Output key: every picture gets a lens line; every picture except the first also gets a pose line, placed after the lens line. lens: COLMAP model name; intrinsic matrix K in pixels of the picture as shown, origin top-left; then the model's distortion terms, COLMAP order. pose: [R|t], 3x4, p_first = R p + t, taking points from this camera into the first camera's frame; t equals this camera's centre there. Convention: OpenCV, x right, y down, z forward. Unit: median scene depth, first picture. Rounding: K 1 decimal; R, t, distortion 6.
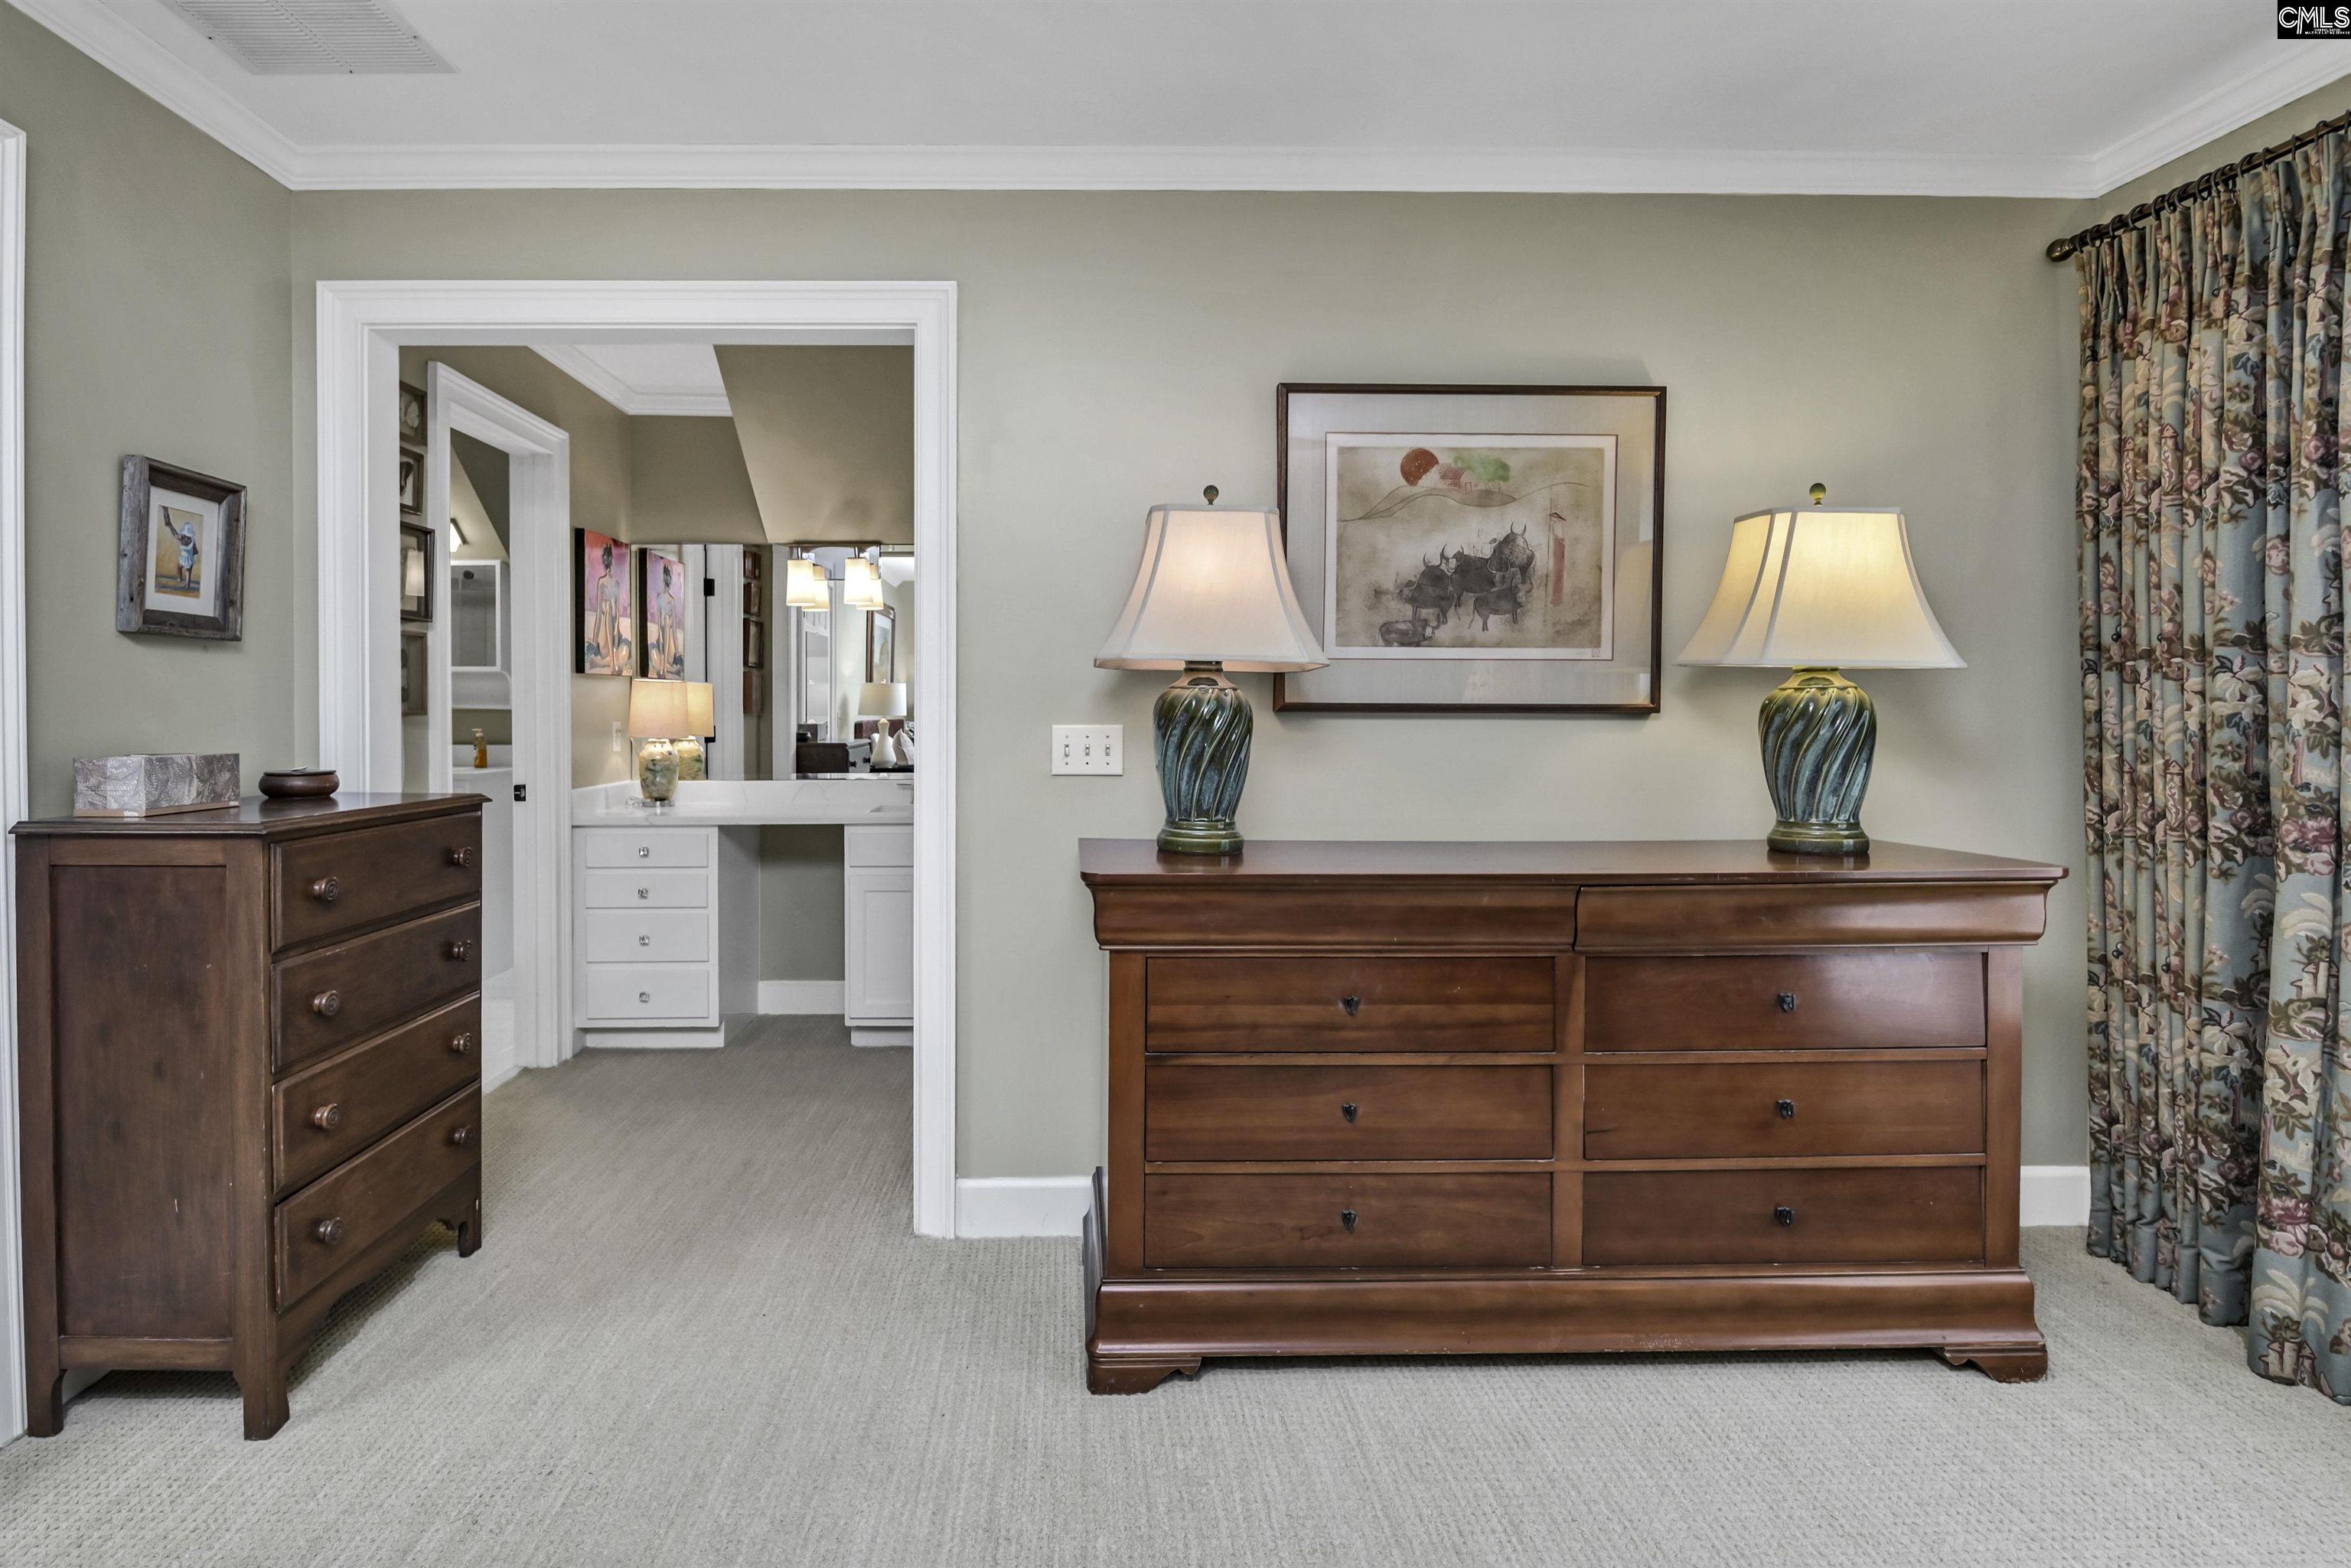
lens RADIAL K [[1135.7, 0, 1099.2], [0, 1135.7, 719.5], [0, 0, 1]] dist [-0.003899, -0.000522]
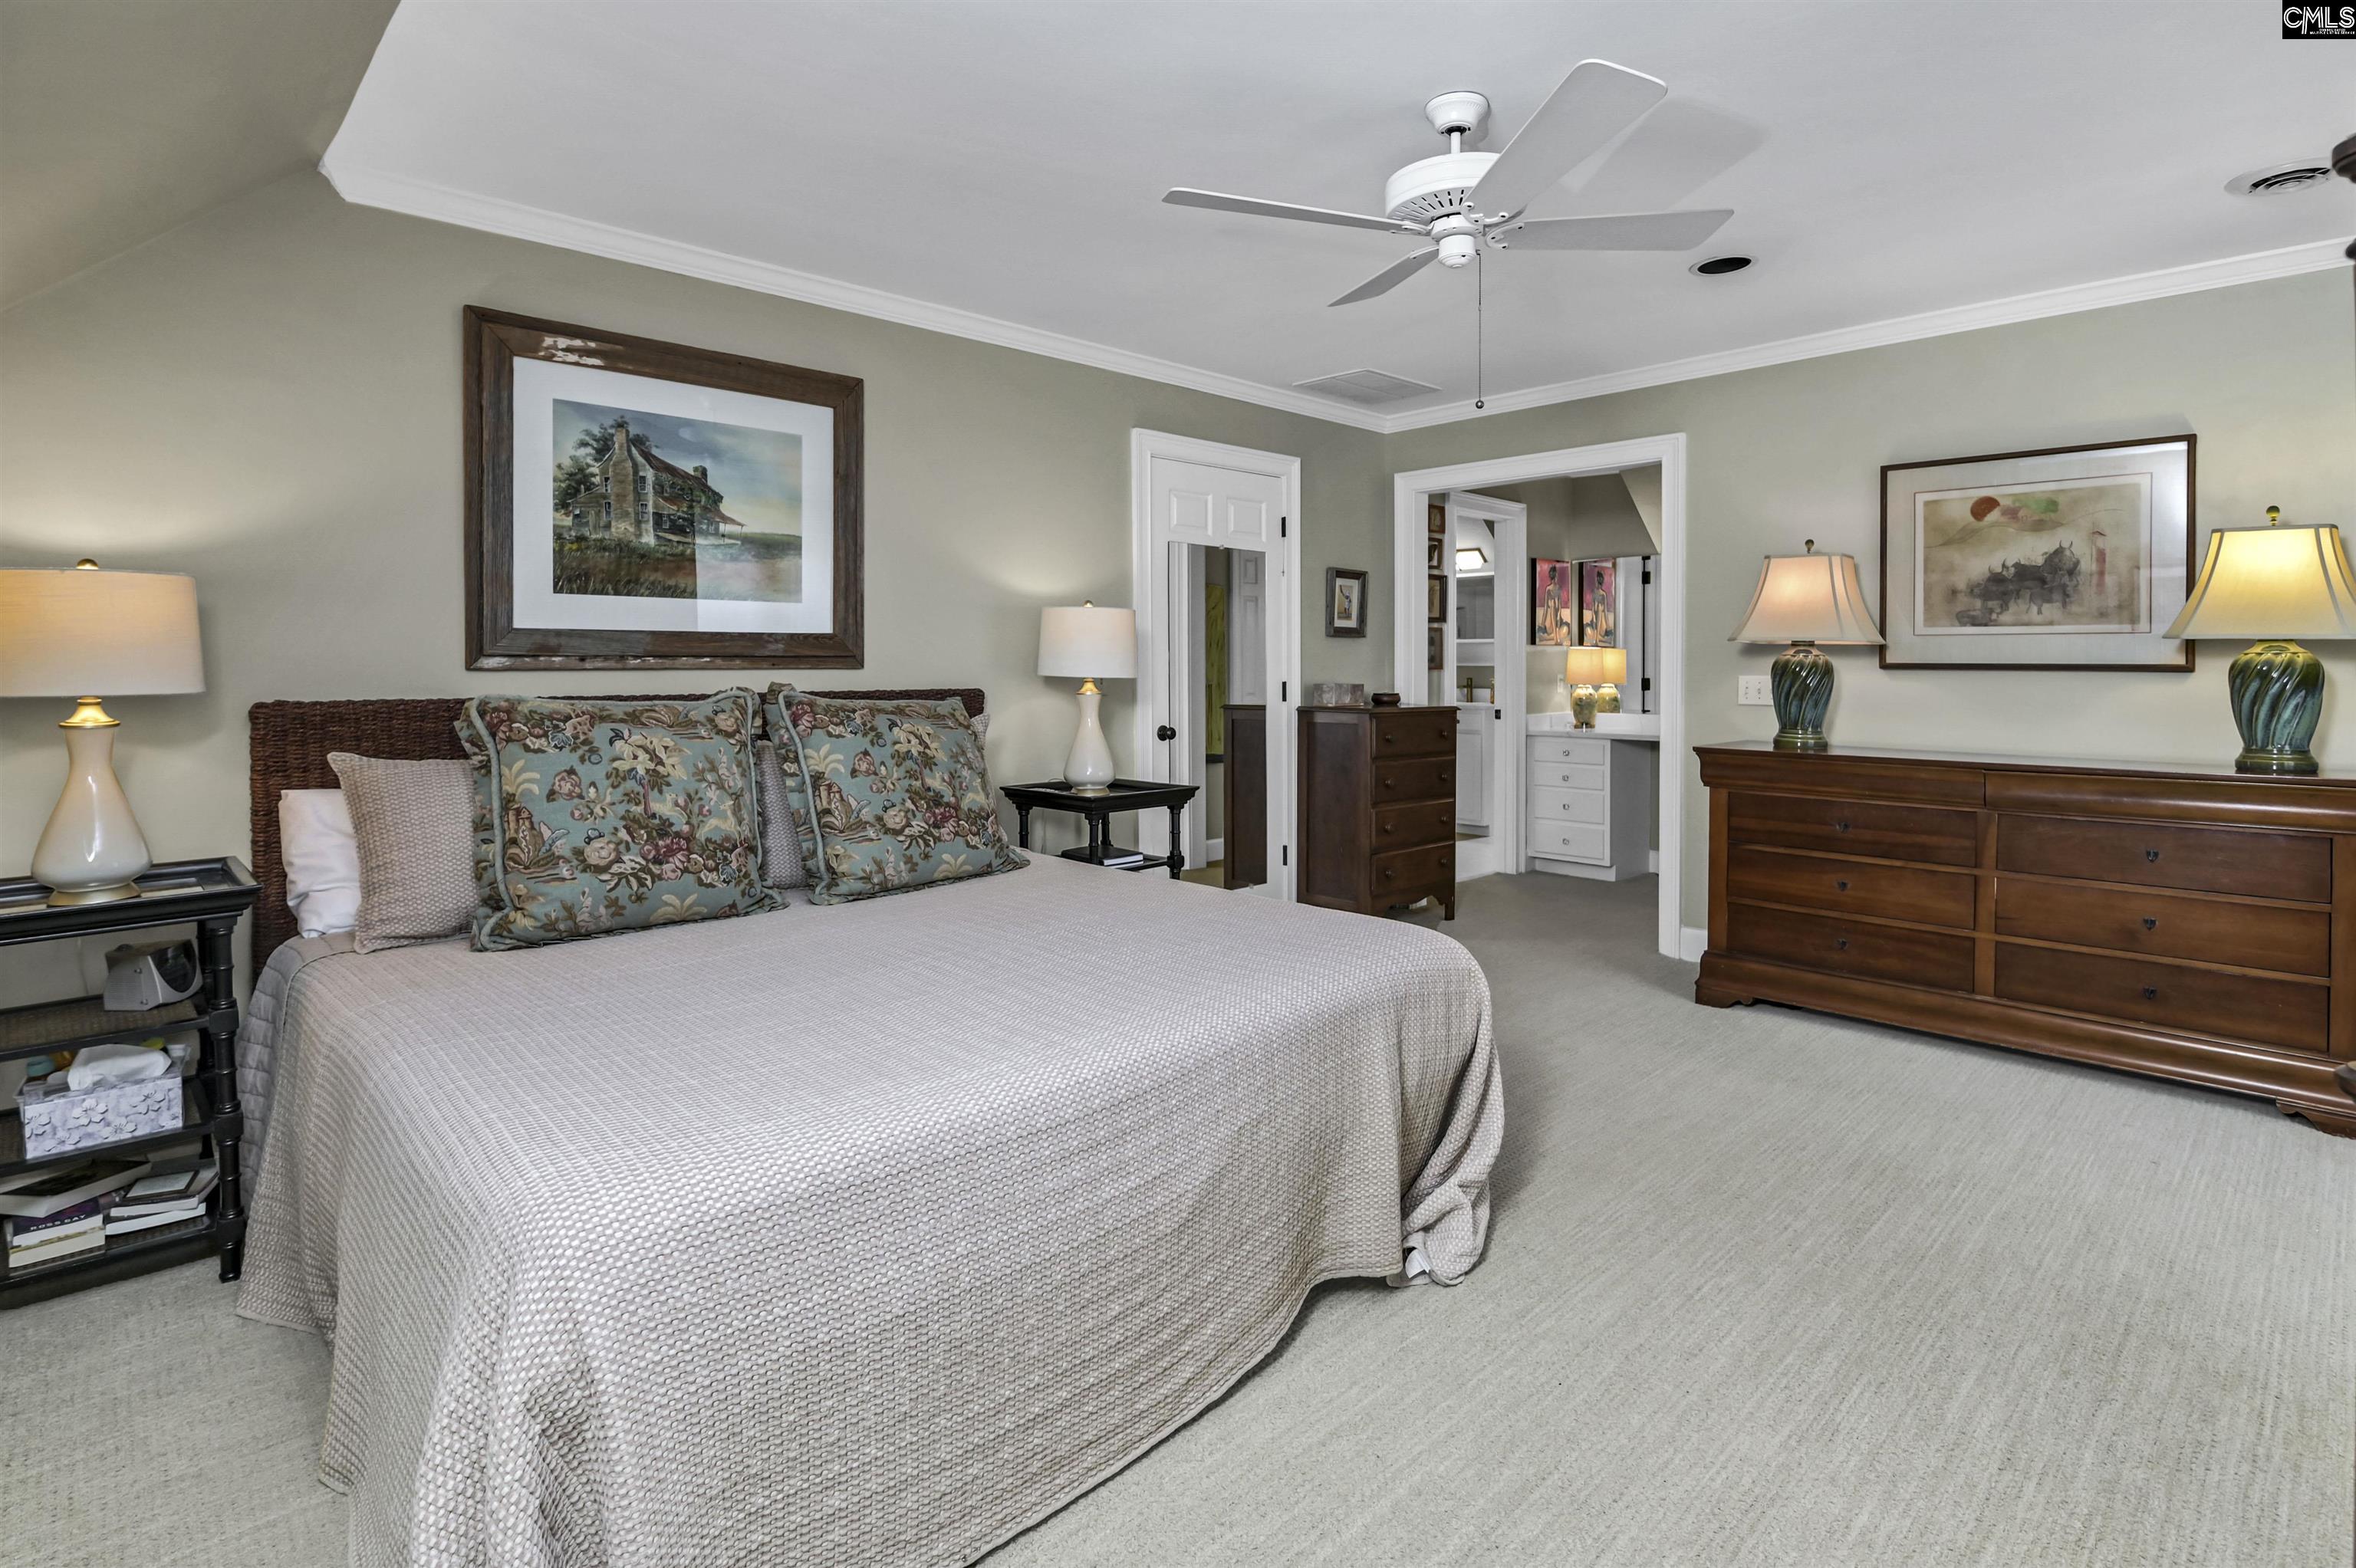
lens RADIAL K [[1110.0, 0, 1184.6], [0, 1110.0, 668.4], [0, 0, 1]] dist [-0.002493, -0.000287]
pose [[0.679861, 0.004955, -0.733324, 0.644863], [-0.010318, 0.999943, -0.002809, 0.007691], [0.733268, 0.009476, 0.679874, -0.801482]]
